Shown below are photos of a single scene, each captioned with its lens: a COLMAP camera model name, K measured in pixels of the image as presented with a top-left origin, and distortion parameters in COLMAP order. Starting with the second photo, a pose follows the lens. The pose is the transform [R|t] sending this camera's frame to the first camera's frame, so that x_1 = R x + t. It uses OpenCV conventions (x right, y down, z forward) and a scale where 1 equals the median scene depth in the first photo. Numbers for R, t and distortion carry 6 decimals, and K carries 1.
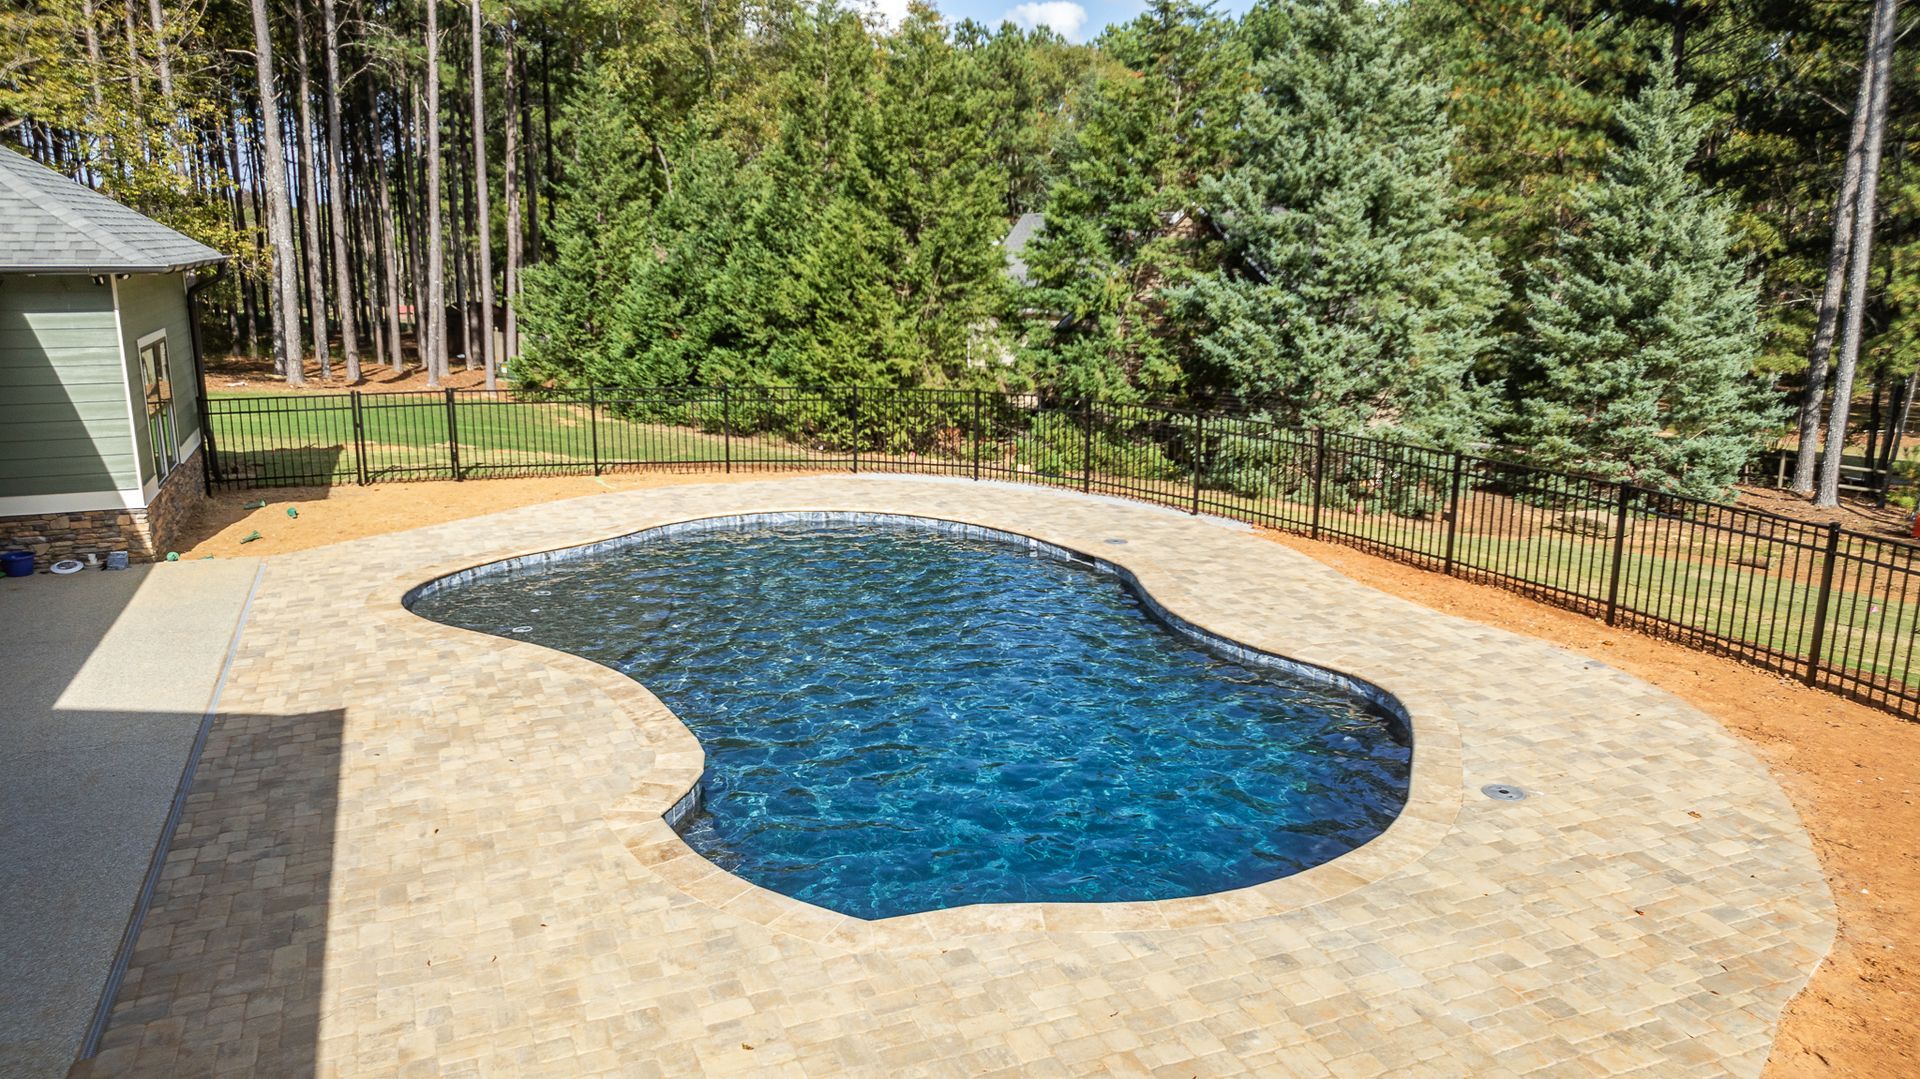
lens RADIAL K [[1349.2, 0, 960.0], [0, 1349.2, 539.5], [0, 0, 1]] dist [-0.059201, 0.076572]
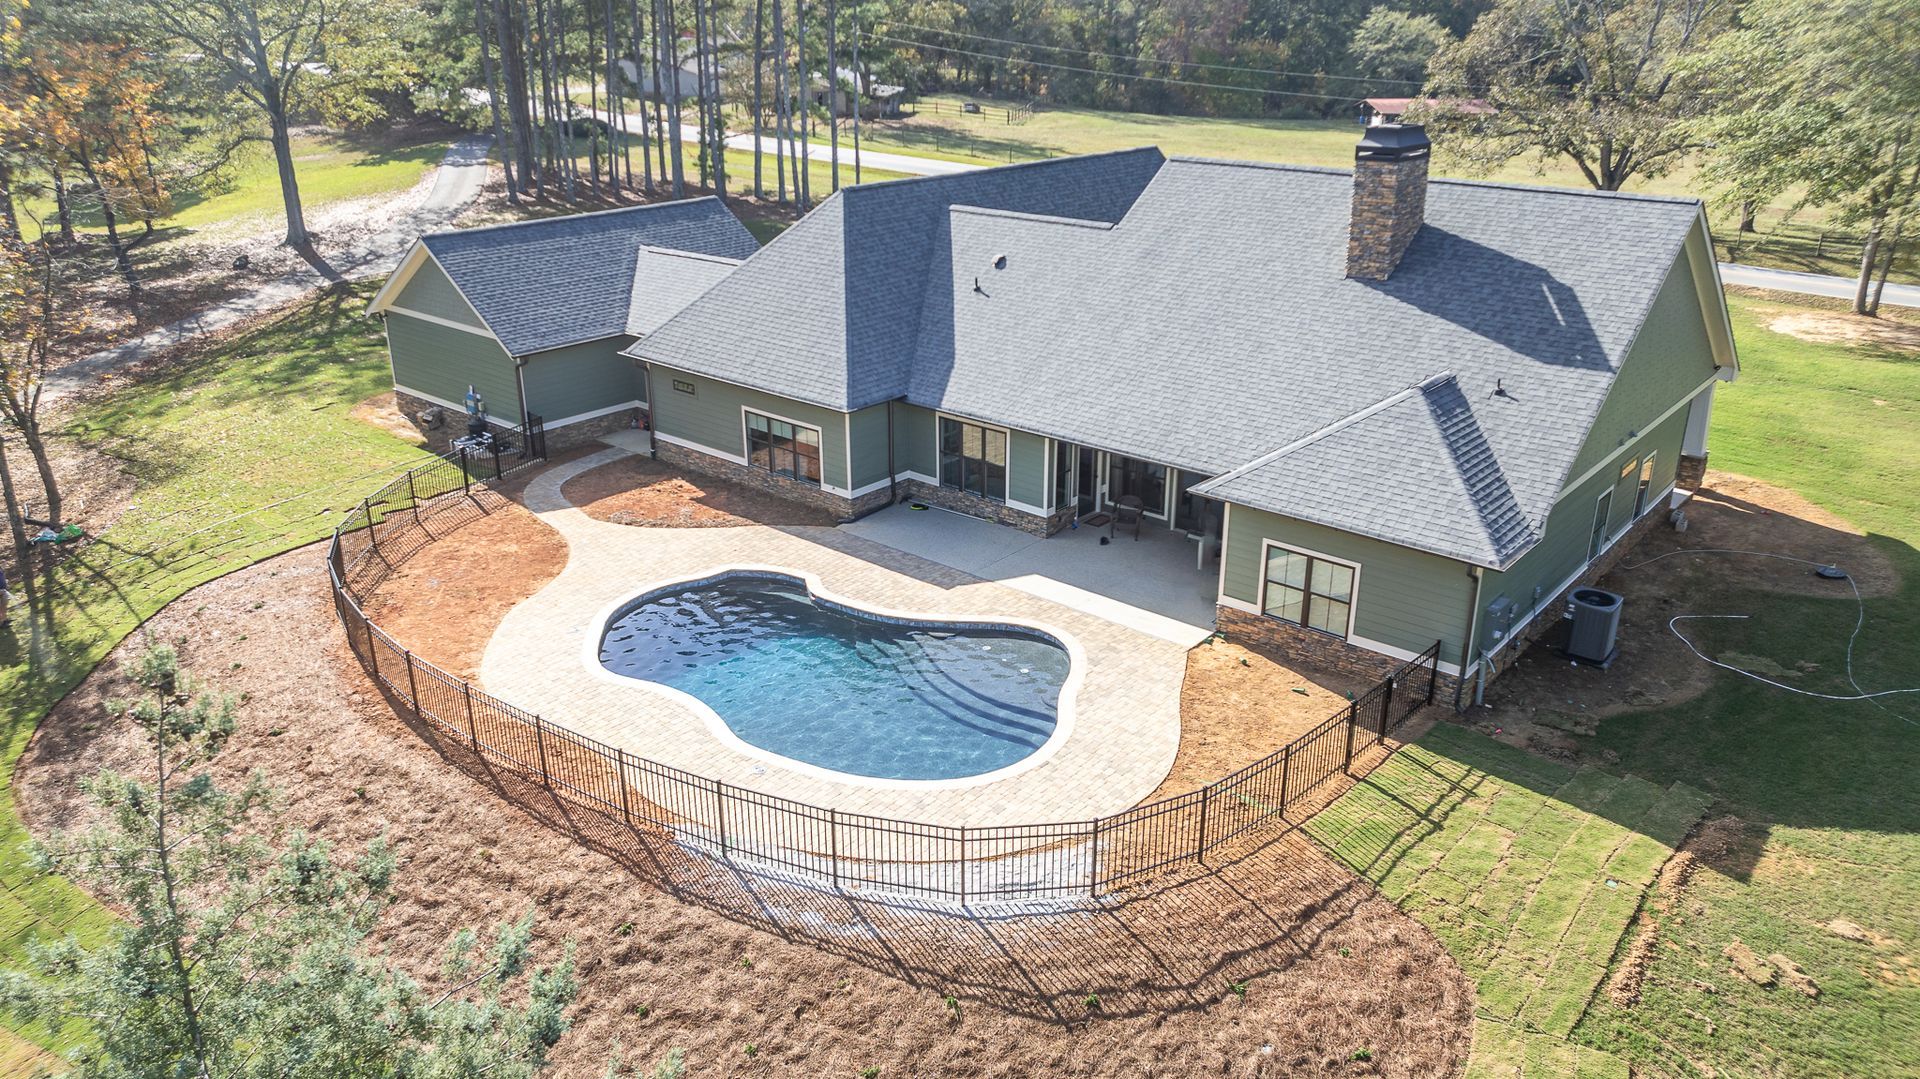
lens RADIAL K [[1349.9, 0, 963.9], [0, 1349.9, 543.7], [0, 0, 1]] dist [-0.007856, -0.008290]
pose [[-0.895161, 0.161798, -0.415340, 0.273870], [-0.103211, 0.831234, 0.546258, -0.583313], [0.433628, 0.531857, -0.727389, 1.138007]]
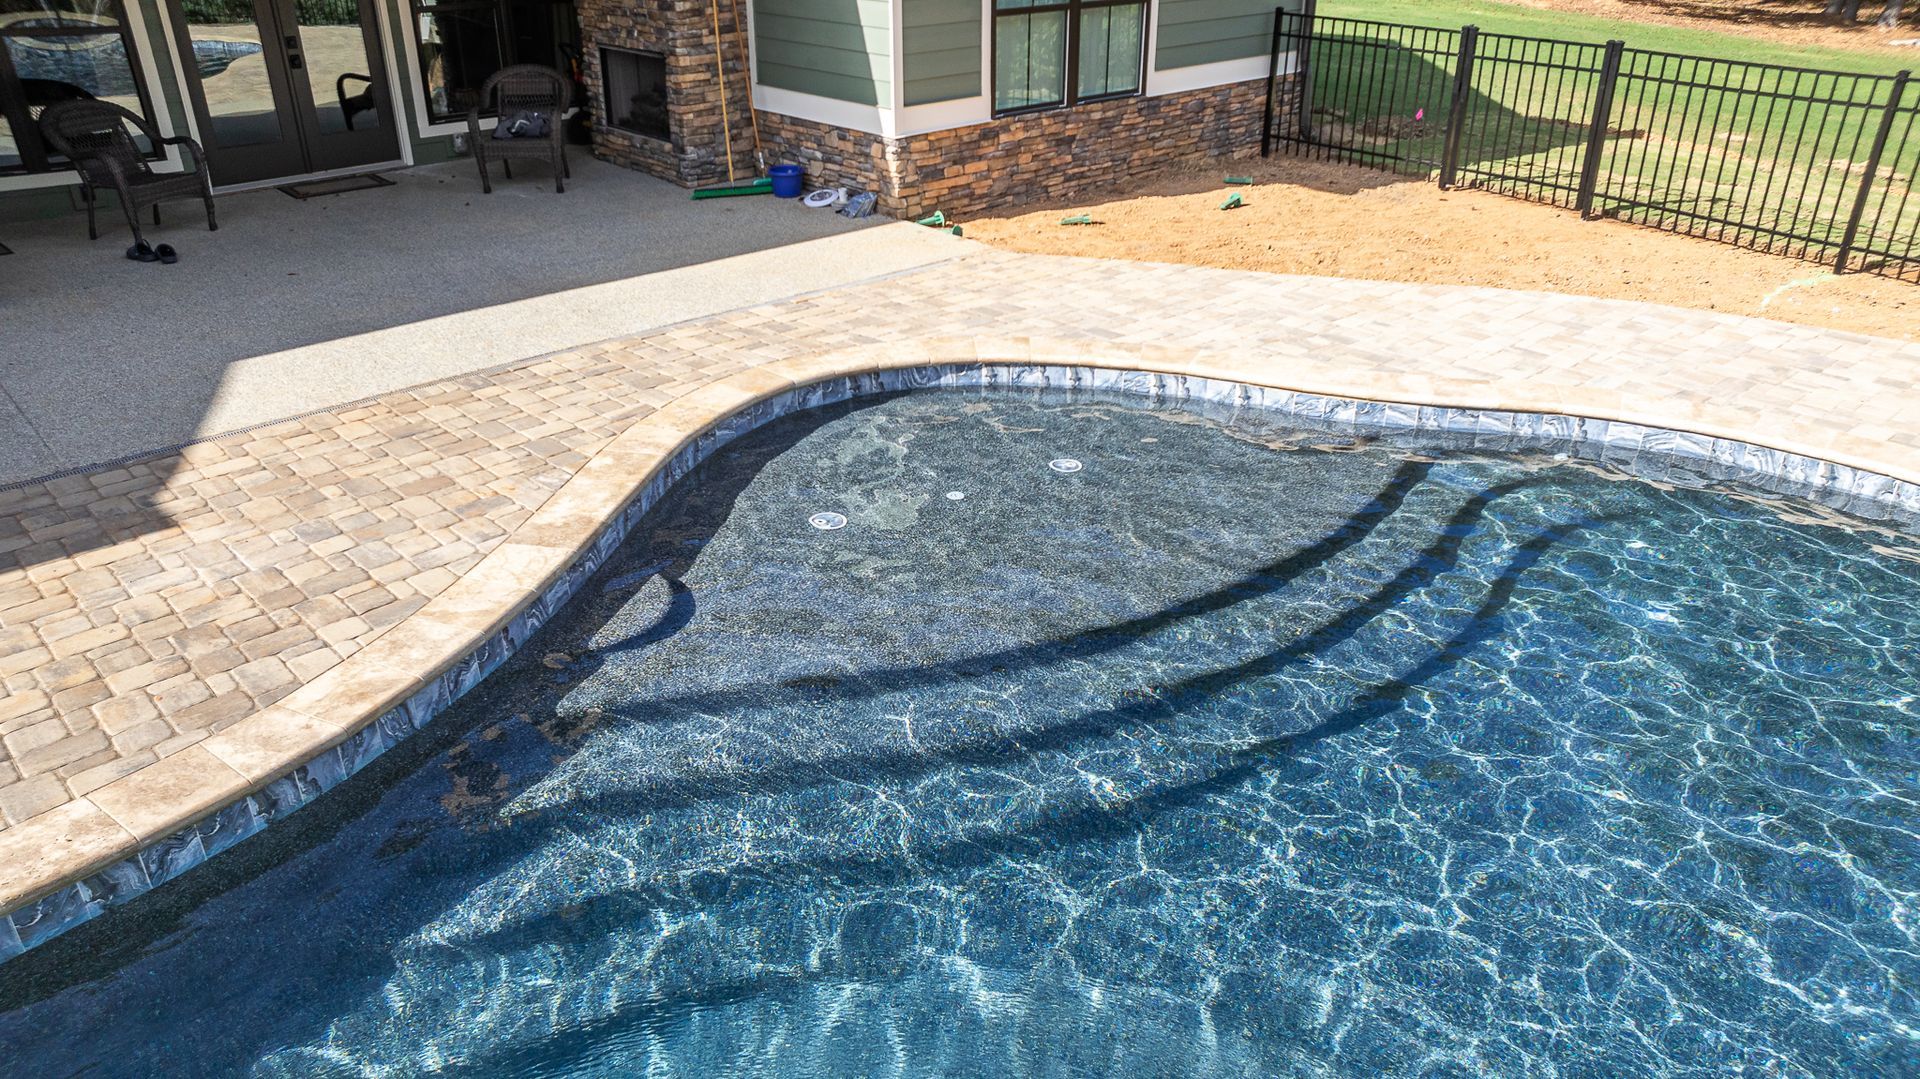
lens RADIAL K [[1349.2, 0, 959.5], [0, 1349.2, 542.8], [0, 0, 1]] dist [-0.030409, 0.037275]
pose [[0.337700, 0.422796, -0.840953, 0.044834], [-0.210347, 0.904743, 0.370398, -0.051295], [0.917449, 0.051809, 0.394465, 0.385922]]
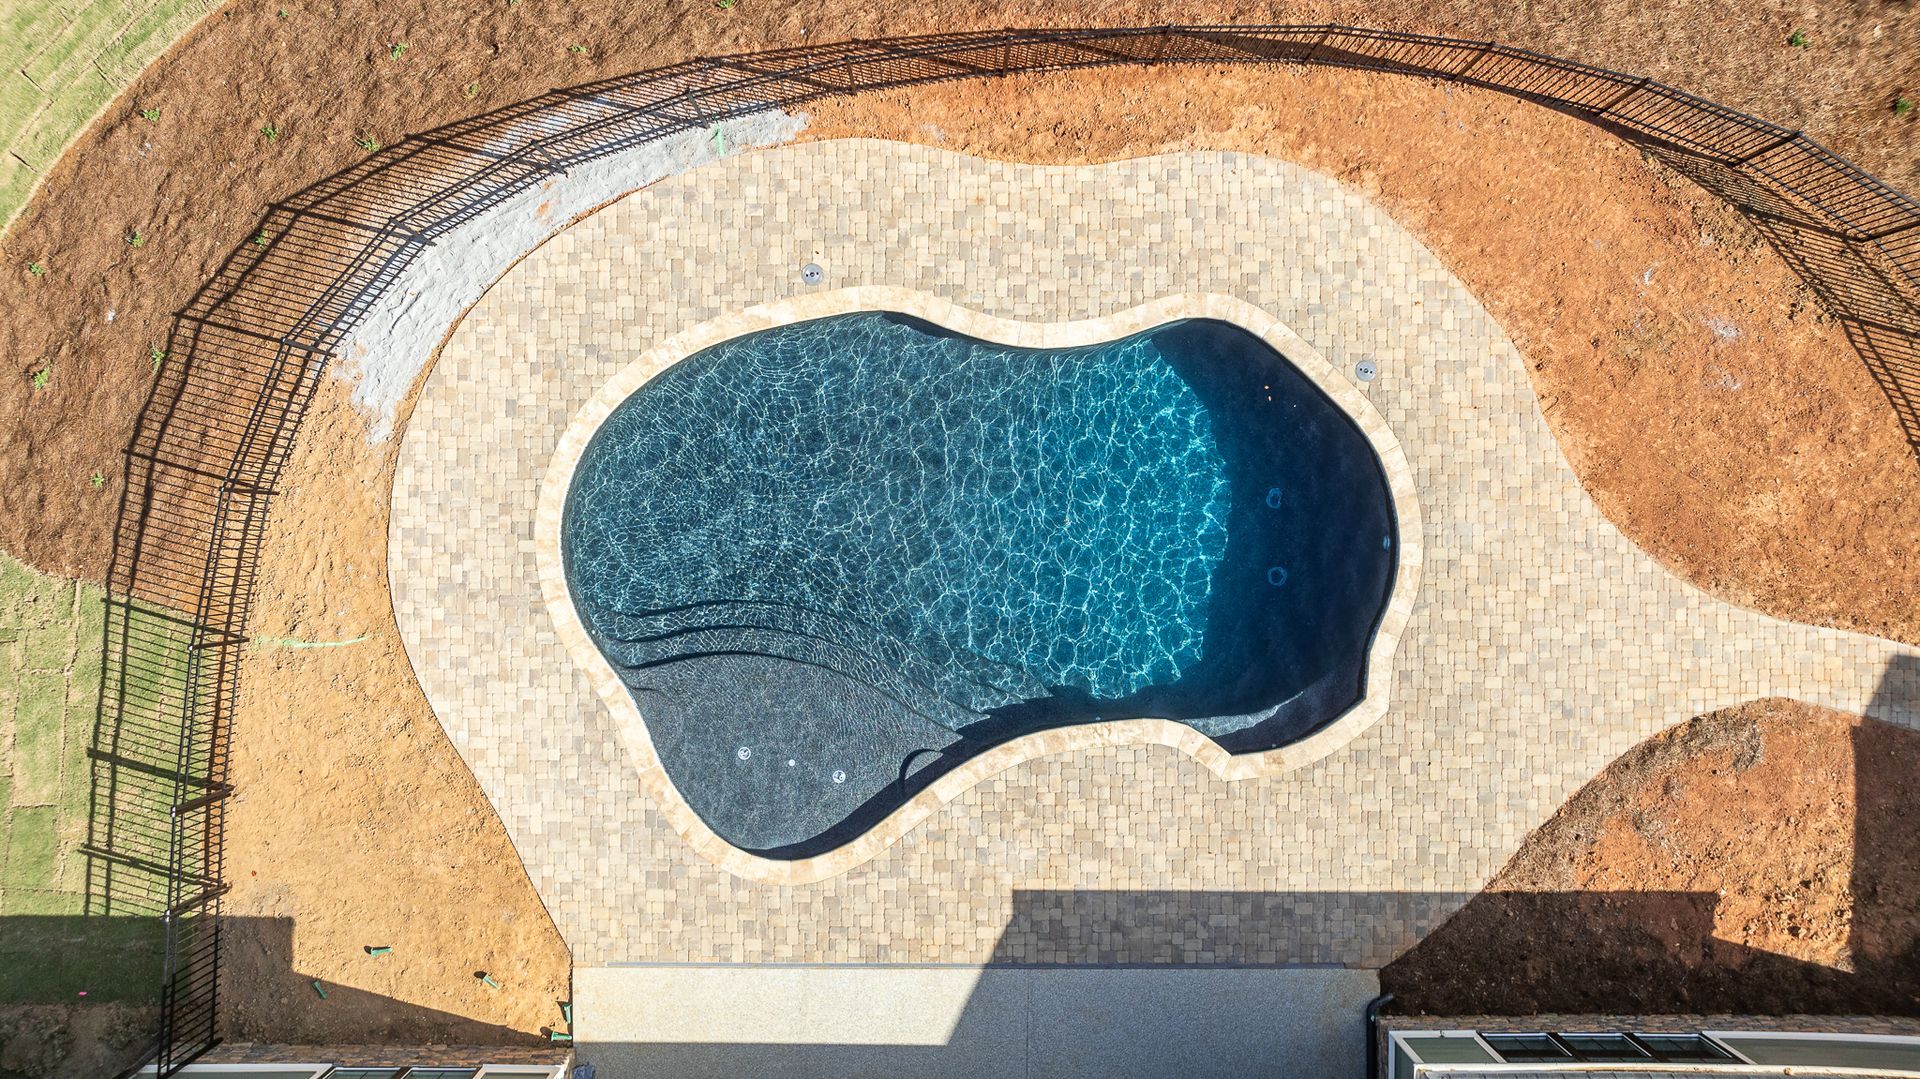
lens RADIAL K [[1349.9, 0, 963.9], [0, 1349.9, 543.7], [0, 0, 1]] dist [-0.007856, -0.008290]
pose [[0.394168, -0.919025, -0.004904, -0.020455], [0.206587, 0.083402, 0.974867, -0.584635], [-0.895519, -0.385274, 0.222733, 0.300728]]
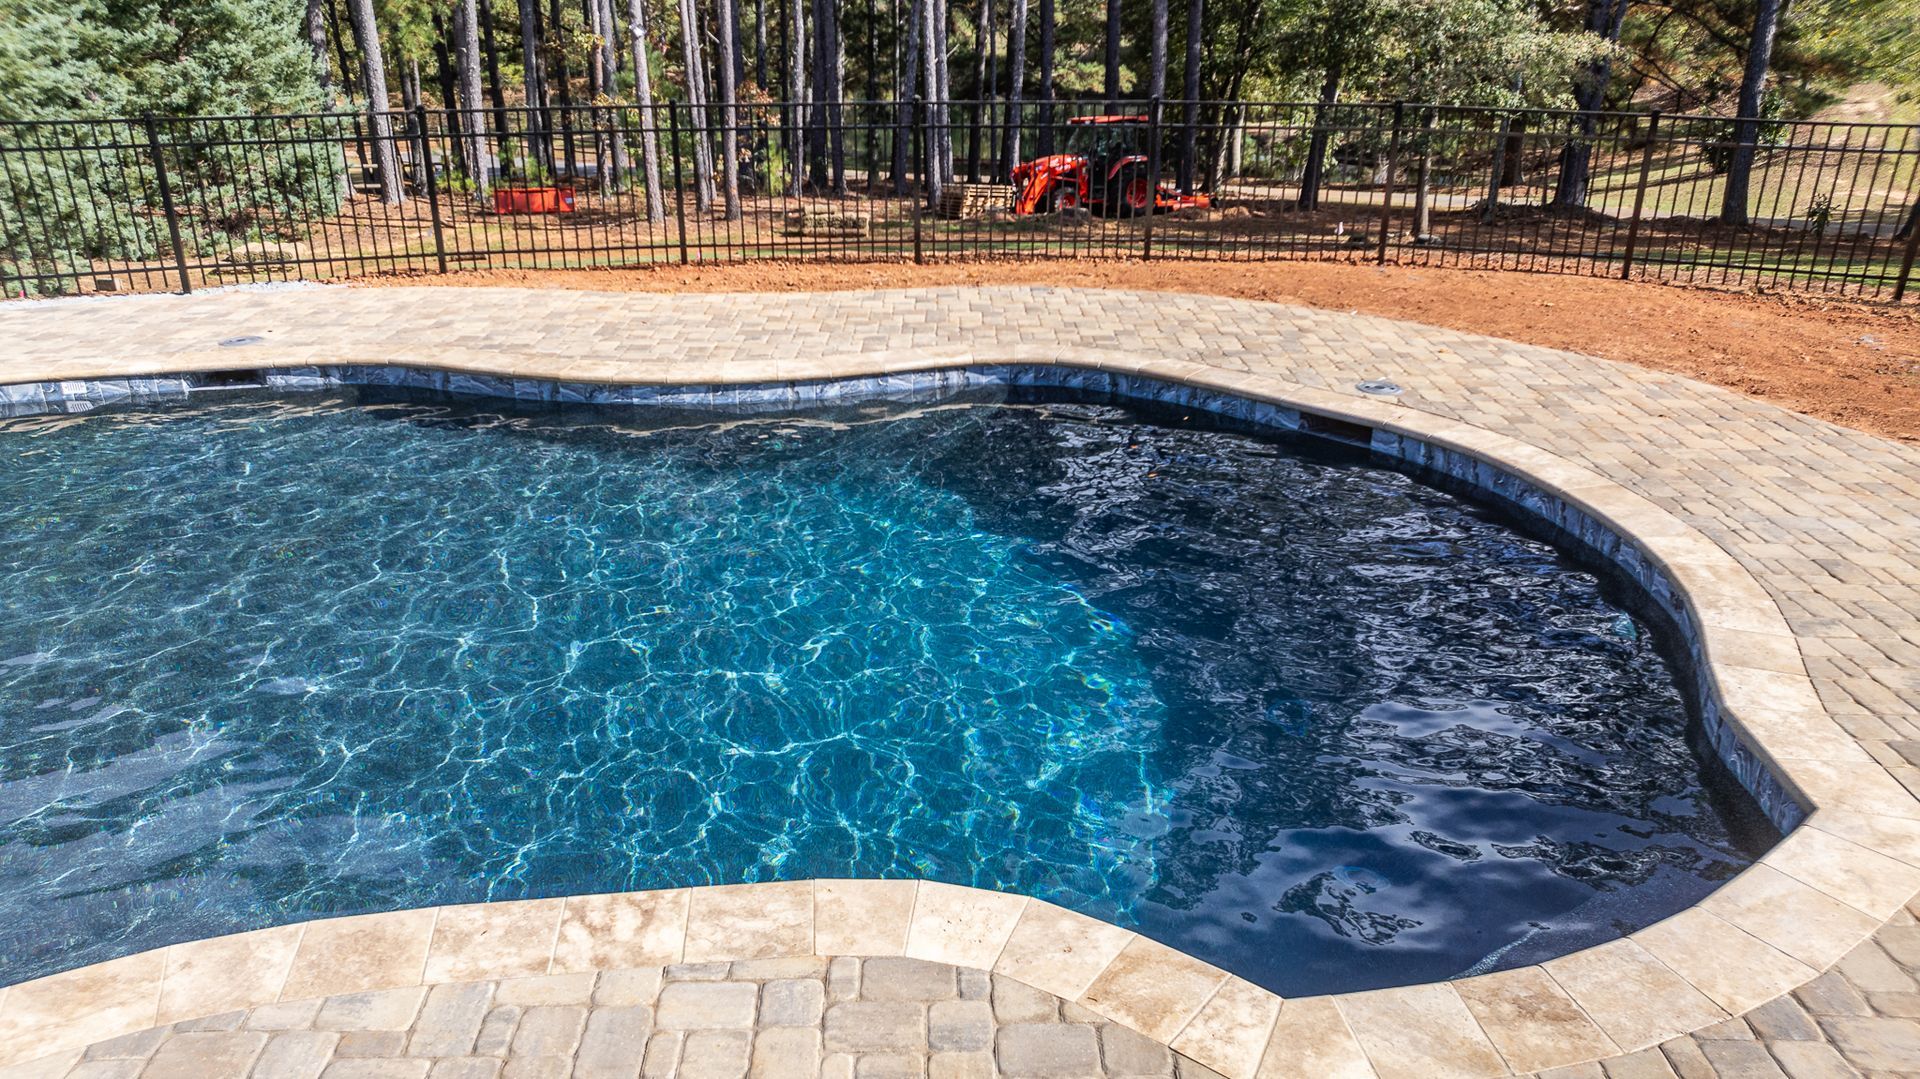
lens RADIAL K [[1349.2, 0, 960.0], [0, 1349.2, 539.5], [0, 0, 1]] dist [-0.059201, 0.076572]
pose [[0.379999, -0.370014, 0.847756, -0.158030], [0.208927, 0.927155, 0.311019, -0.018619], [-0.901083, 0.058932, 0.429624, 0.264612]]
